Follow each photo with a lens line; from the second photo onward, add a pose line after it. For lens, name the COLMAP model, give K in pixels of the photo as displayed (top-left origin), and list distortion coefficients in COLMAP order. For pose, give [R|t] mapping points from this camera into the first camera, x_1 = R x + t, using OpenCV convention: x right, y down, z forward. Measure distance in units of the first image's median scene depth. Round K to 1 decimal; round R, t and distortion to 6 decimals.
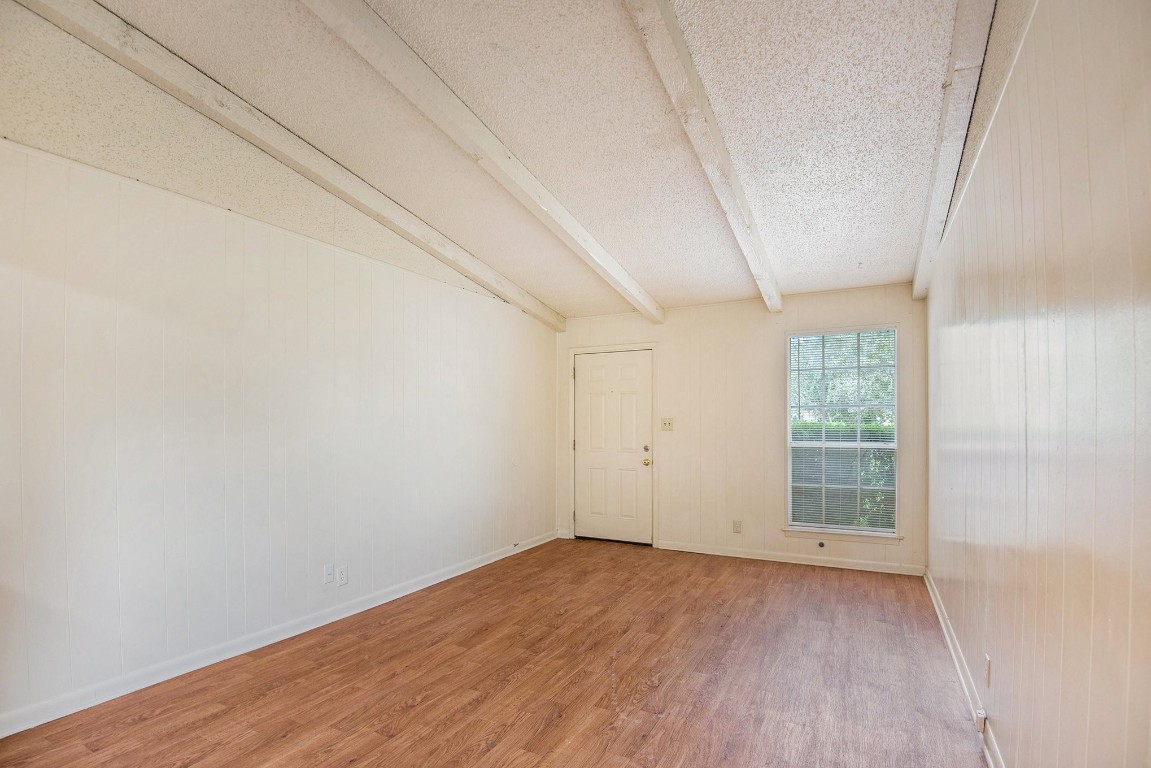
lens RADIAL K [[543.5, 0, 574.9], [0, 543.5, 395.1], [0, 0, 1]] dist [0.000818, -0.012698]
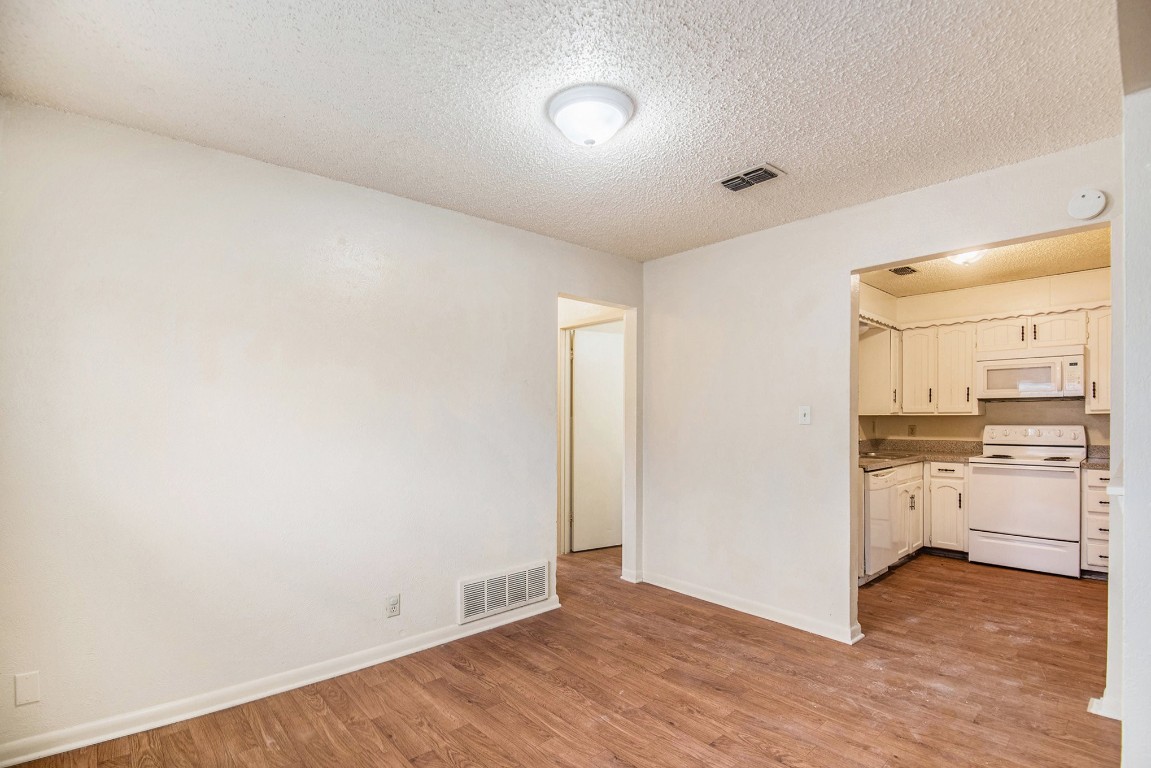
lens RADIAL K [[526.4, 0, 574.5], [0, 526.4, 413.1], [0, 0, 1]] dist [-0.058467, -0.000517]
pose [[-0.343082, -0.006035, -0.939286, 0.645351], [0.048374, 0.998539, -0.024084, 0.069523], [0.938059, -0.053700, -0.342288, 1.224407]]
